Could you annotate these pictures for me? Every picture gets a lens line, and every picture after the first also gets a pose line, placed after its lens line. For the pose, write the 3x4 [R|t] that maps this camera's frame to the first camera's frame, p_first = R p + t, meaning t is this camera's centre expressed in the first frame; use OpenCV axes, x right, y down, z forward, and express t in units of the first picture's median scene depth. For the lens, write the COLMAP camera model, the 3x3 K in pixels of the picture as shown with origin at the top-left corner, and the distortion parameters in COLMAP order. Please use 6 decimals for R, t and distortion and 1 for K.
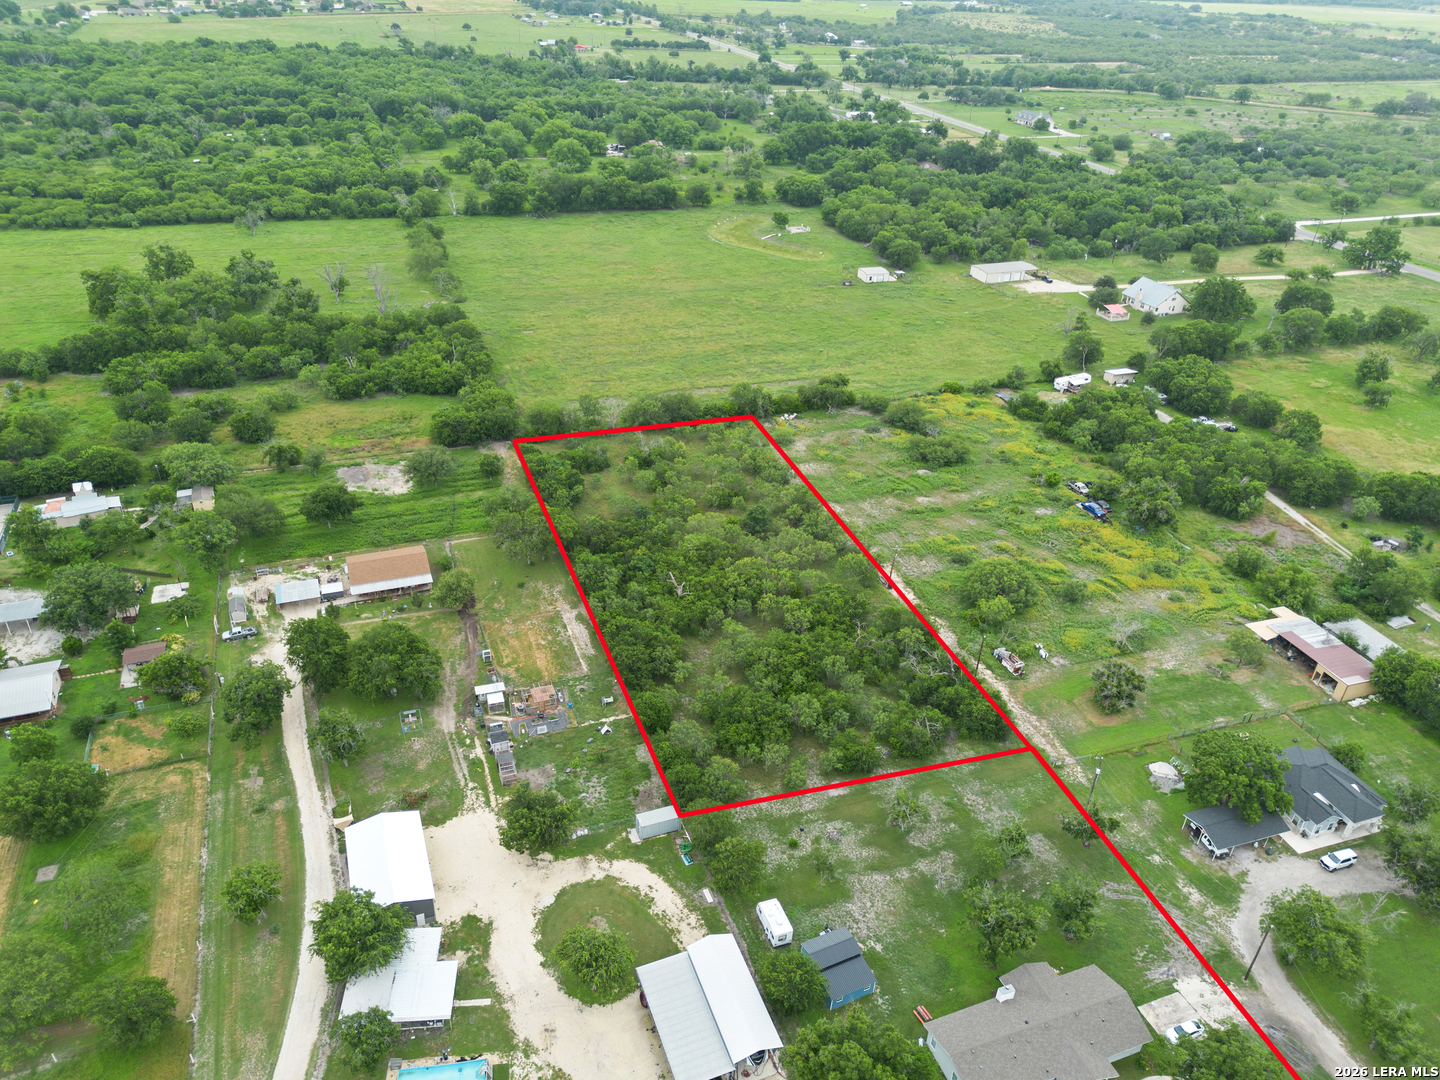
lens RADIAL K [[1025.7, 0, 720.0], [0, 1025.7, 540.0], [0, 0, 1]] dist [0.071831, -0.064437]
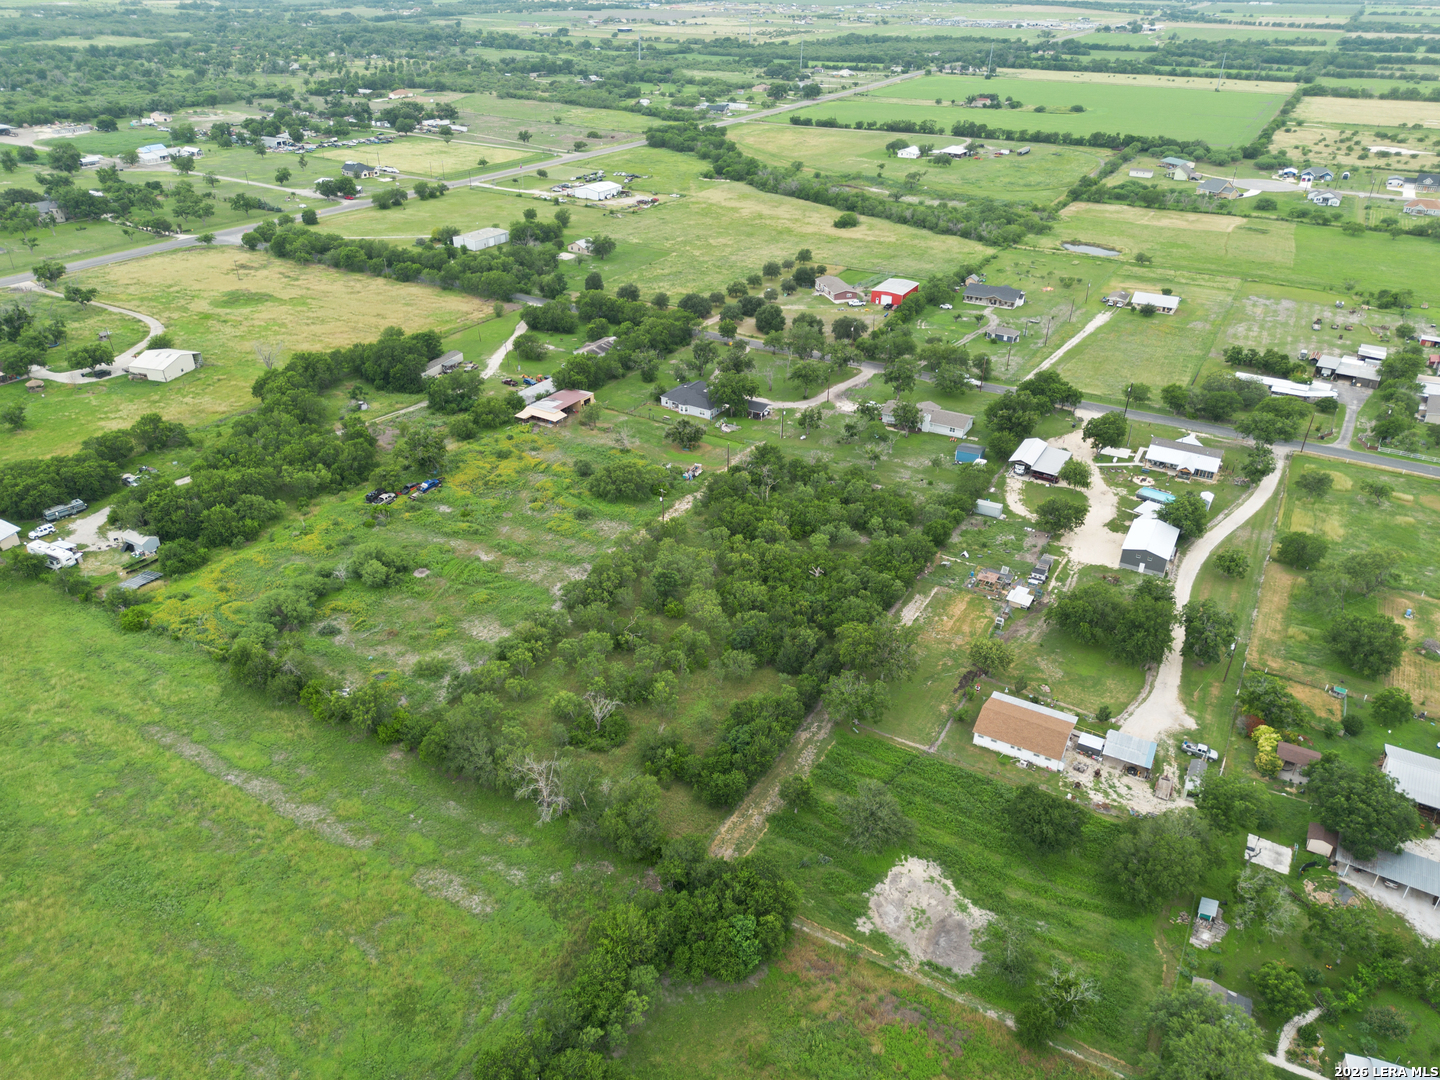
lens RADIAL K [[1025.7, 0, 720.0], [0, 1025.7, 540.0], [0, 0, 1]] dist [0.071831, -0.064437]
pose [[-0.634739, -0.424201, 0.645879, -0.653566], [0.362303, 0.574902, 0.733638, -0.798938], [-0.682527, 0.699673, -0.211224, 1.244846]]
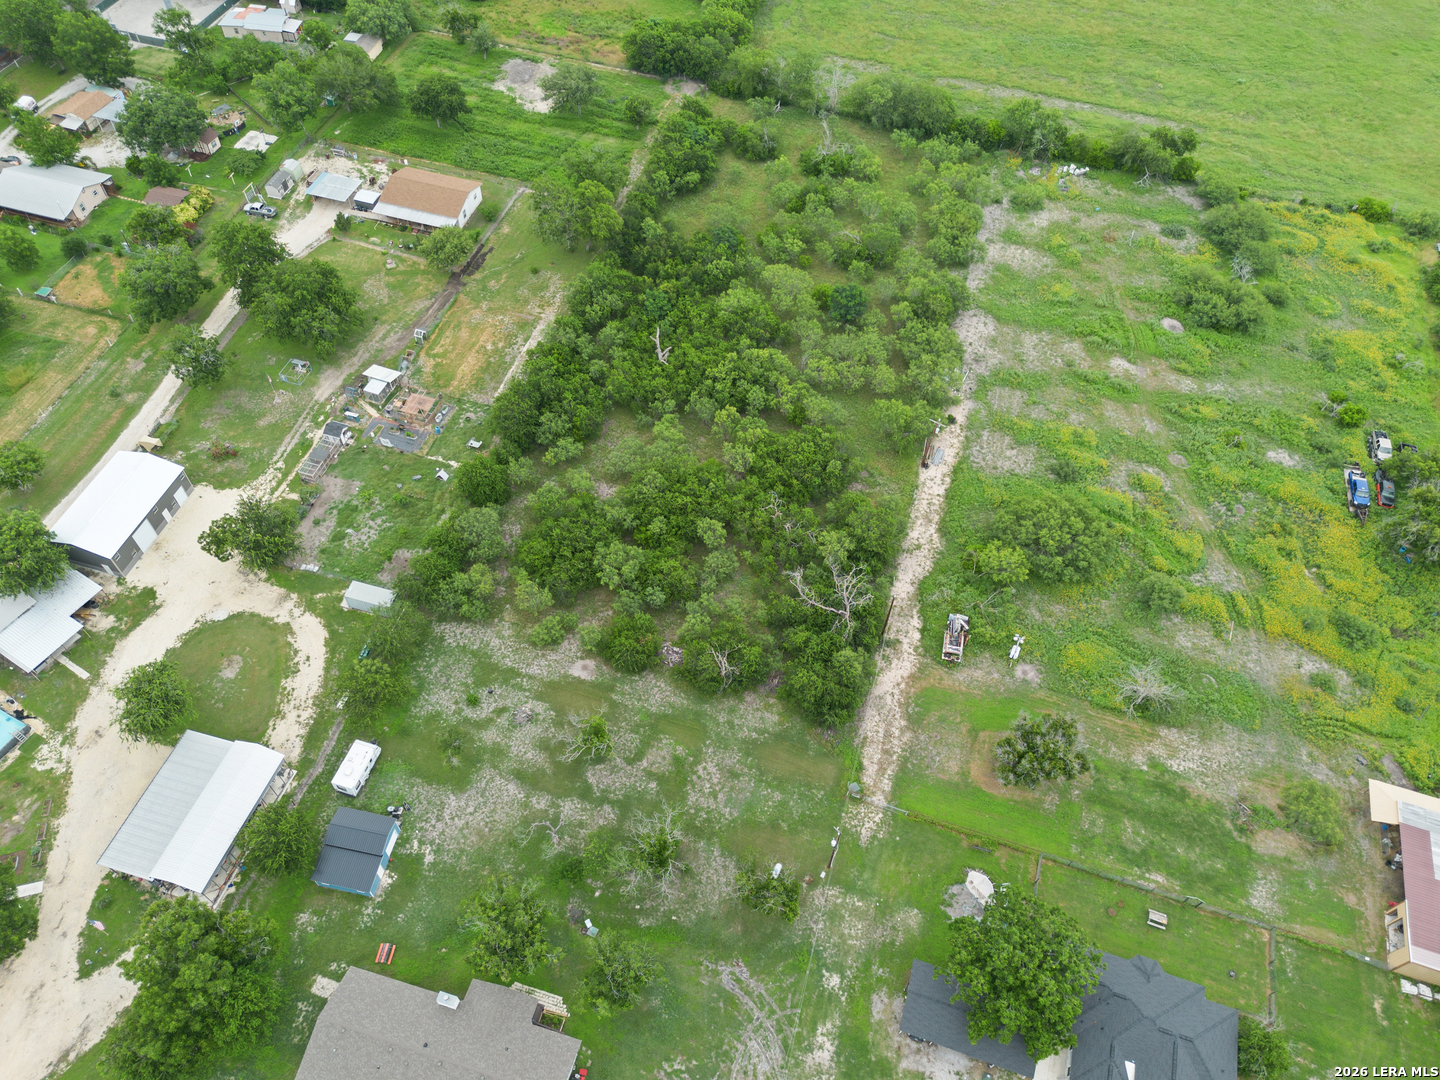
lens RADIAL K [[1025.7, 0, 720.0], [0, 1025.7, 540.0], [0, 0, 1]] dist [0.071831, -0.064437]
pose [[0.795869, 0.475697, -0.374574, 0.357889], [-0.312865, 0.852761, 0.418227, -0.172758], [0.518371, -0.215663, 0.827515, 0.318575]]
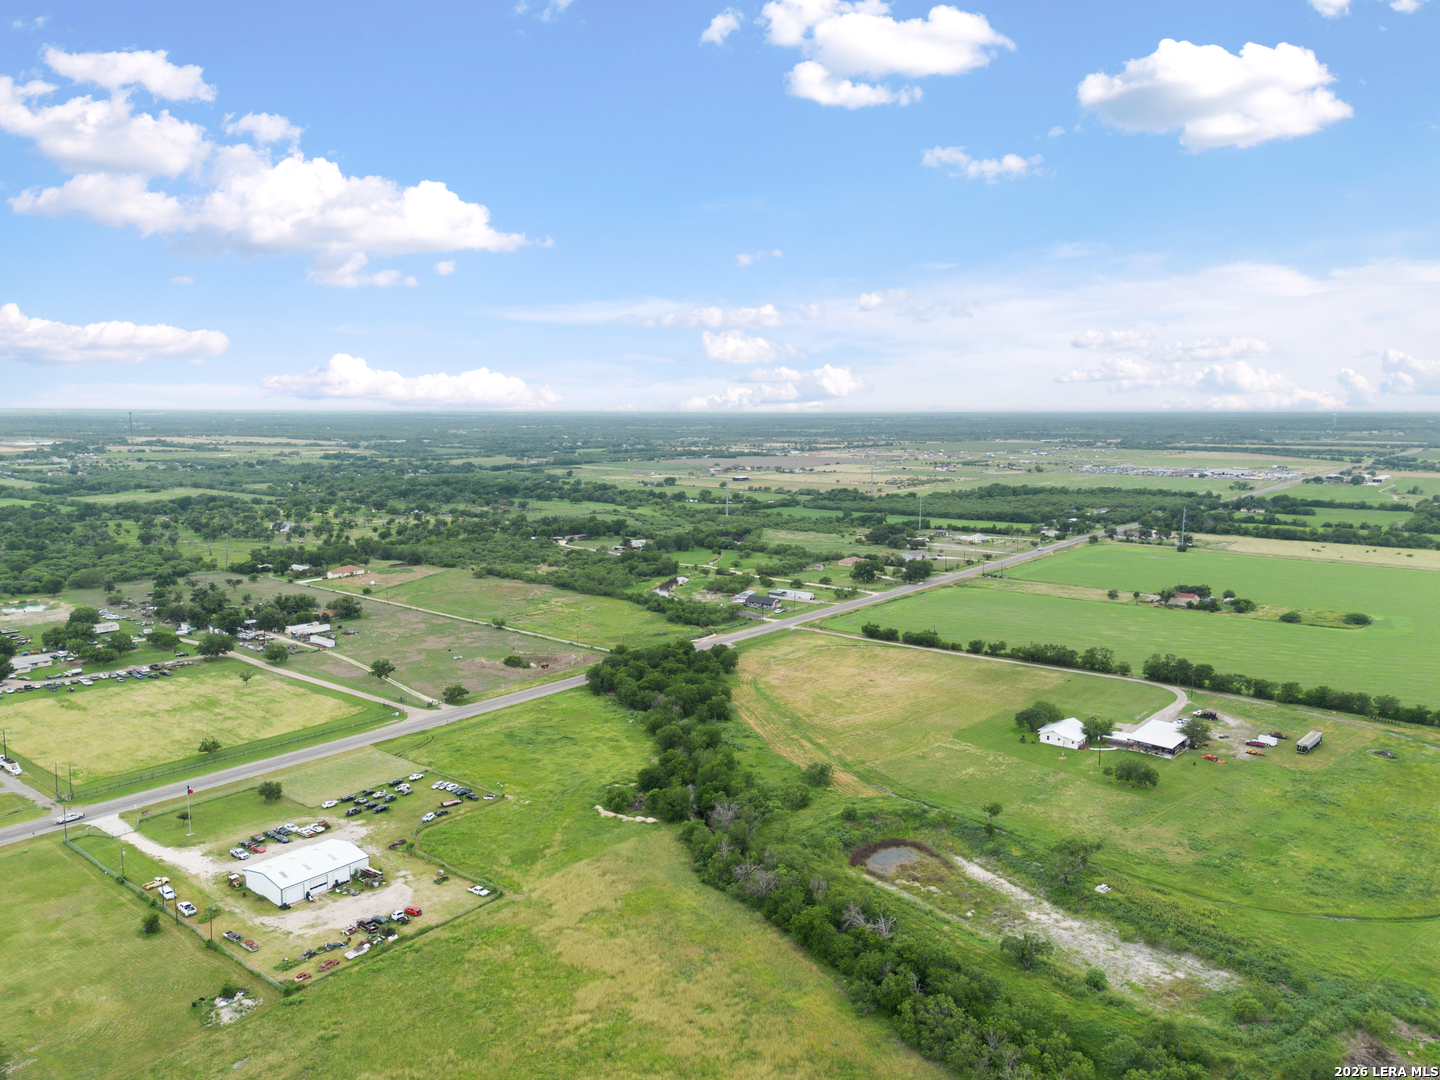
lens RADIAL K [[1031.4, 0, 720.0], [0, 1031.4, 540.0], [0, 0, 1]] dist [0.063122, -0.055732]
pose [[-0.499625, -0.157384, 0.851825, 0.594462], [0.423538, 0.813417, 0.398707, 0.028688], [-0.755639, 0.559985, -0.339746, 0.009521]]
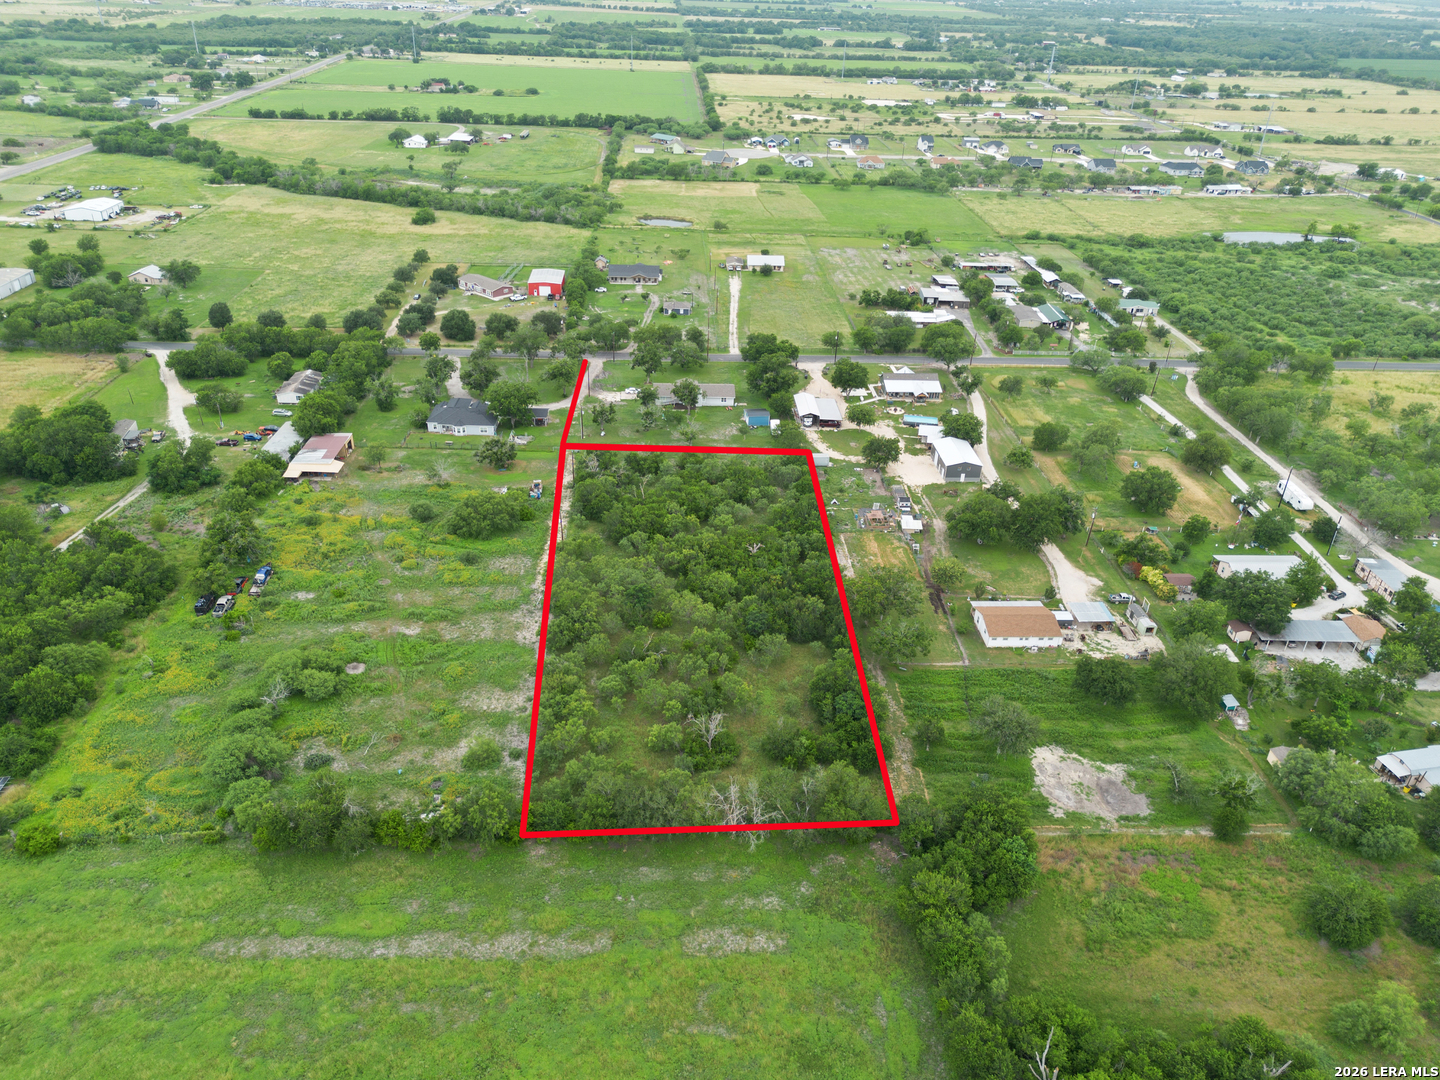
lens RADIAL K [[1025.7, 0, 720.0], [0, 1025.7, 540.0], [0, 0, 1]] dist [0.071831, -0.064437]
pose [[-0.947648, -0.219667, 0.231754, -0.260412], [0.093806, 0.502242, 0.859624, -0.925411], [-0.305227, 0.836361, -0.455342, 1.485830]]
